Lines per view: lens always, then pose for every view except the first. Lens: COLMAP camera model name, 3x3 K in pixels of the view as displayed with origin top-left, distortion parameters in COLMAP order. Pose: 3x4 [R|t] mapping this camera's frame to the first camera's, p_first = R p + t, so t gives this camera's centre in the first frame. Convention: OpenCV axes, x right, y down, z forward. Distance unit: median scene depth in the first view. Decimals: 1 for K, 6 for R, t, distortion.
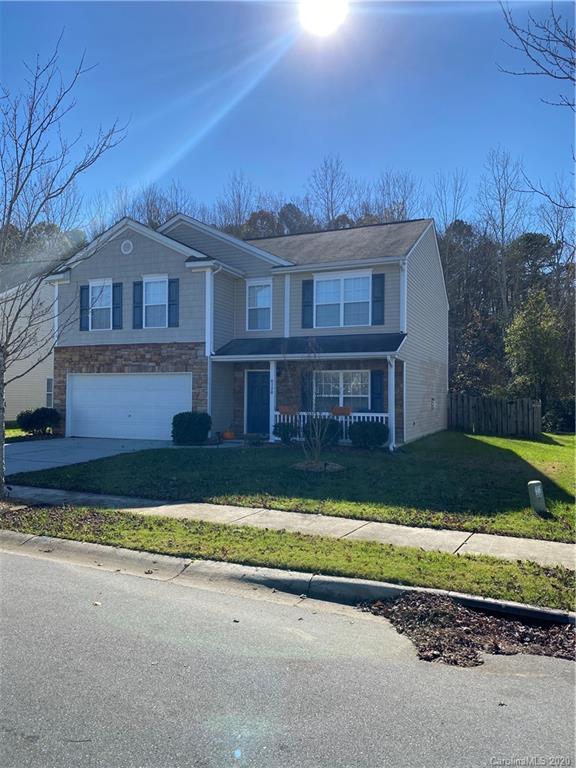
lens RADIAL K [[585.0, 0, 288.0], [0, 585.0, 384.0], [0, 0, 1]] dist [-0.005403, -0.008990]
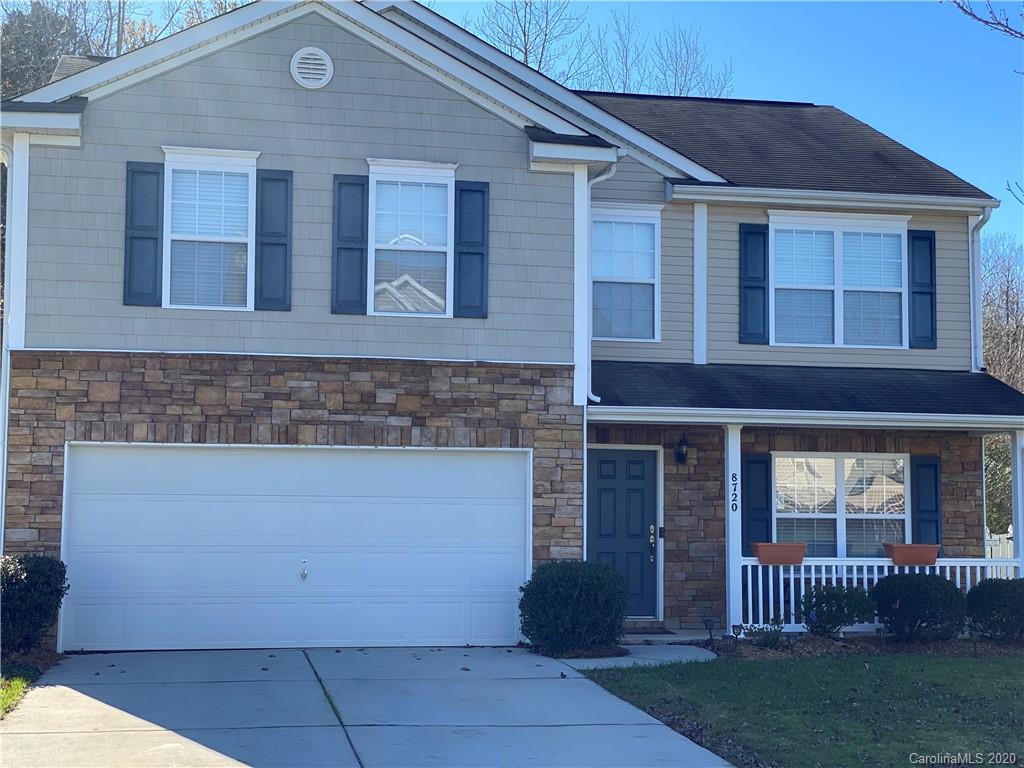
lens RADIAL K [[1557.3, 0, 512.0], [0, 1557.3, 384.0], [0, 0, 1]] dist [0.003318, 0.018962]
pose [[0.836159, 0.047474, 0.546429, -0.710787], [-0.011596, 0.997555, -0.068924, 0.006241], [-0.548364, 0.051295, 0.834665, 0.220339]]
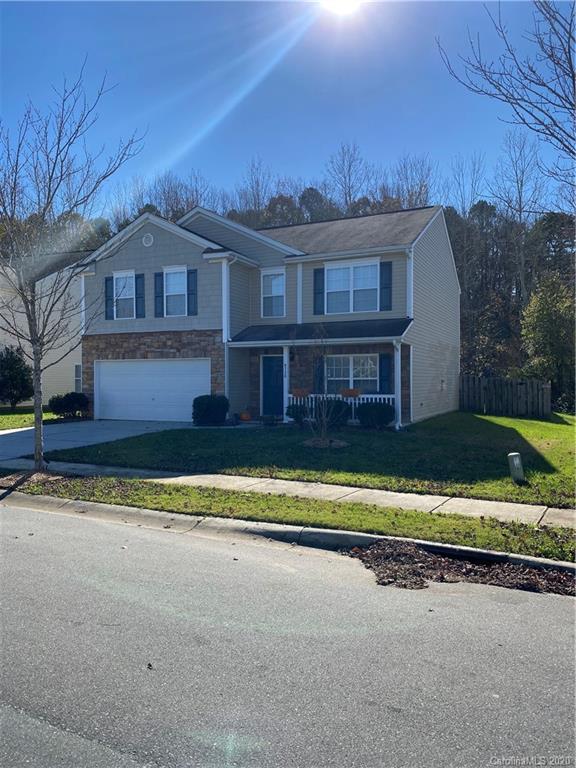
lens RADIAL K [[585.0, 0, 288.0], [0, 585.0, 384.0], [0, 0, 1]] dist [-0.005403, -0.008990]
pose [[0.999136, -0.009125, -0.040538, 0.019872], [0.010214, 0.999591, 0.026730, 0.000743], [0.040278, -0.027121, 0.998820, -0.058361]]
